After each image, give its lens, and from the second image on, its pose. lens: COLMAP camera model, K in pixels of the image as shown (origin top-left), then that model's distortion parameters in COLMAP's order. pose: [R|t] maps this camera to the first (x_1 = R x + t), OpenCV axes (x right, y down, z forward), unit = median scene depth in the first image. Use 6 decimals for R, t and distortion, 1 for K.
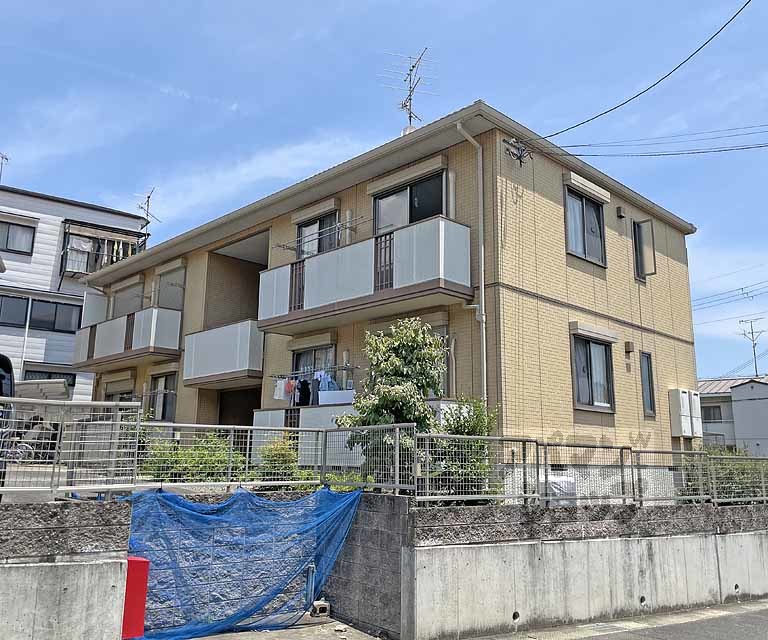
lens RADIAL K [[683.0, 0, 384.0], [0, 683.0, 320.0], [0, 0, 1]] dist [0.010980, -0.069944]
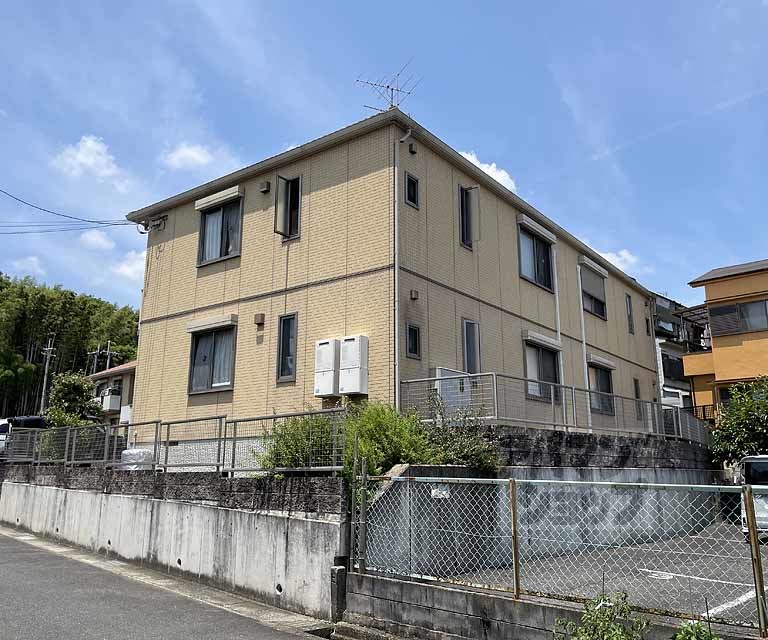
lens RADIAL K [[664.7, 0, 384.0], [0, 664.7, 320.0], [0, 0, 1]] dist [0.057604, -0.003017]
pose [[0.157161, -0.225122, -0.961572, 1.471427], [0.208588, 0.959273, -0.190492, 0.294211], [0.965294, -0.170634, 0.197718, 1.080136]]
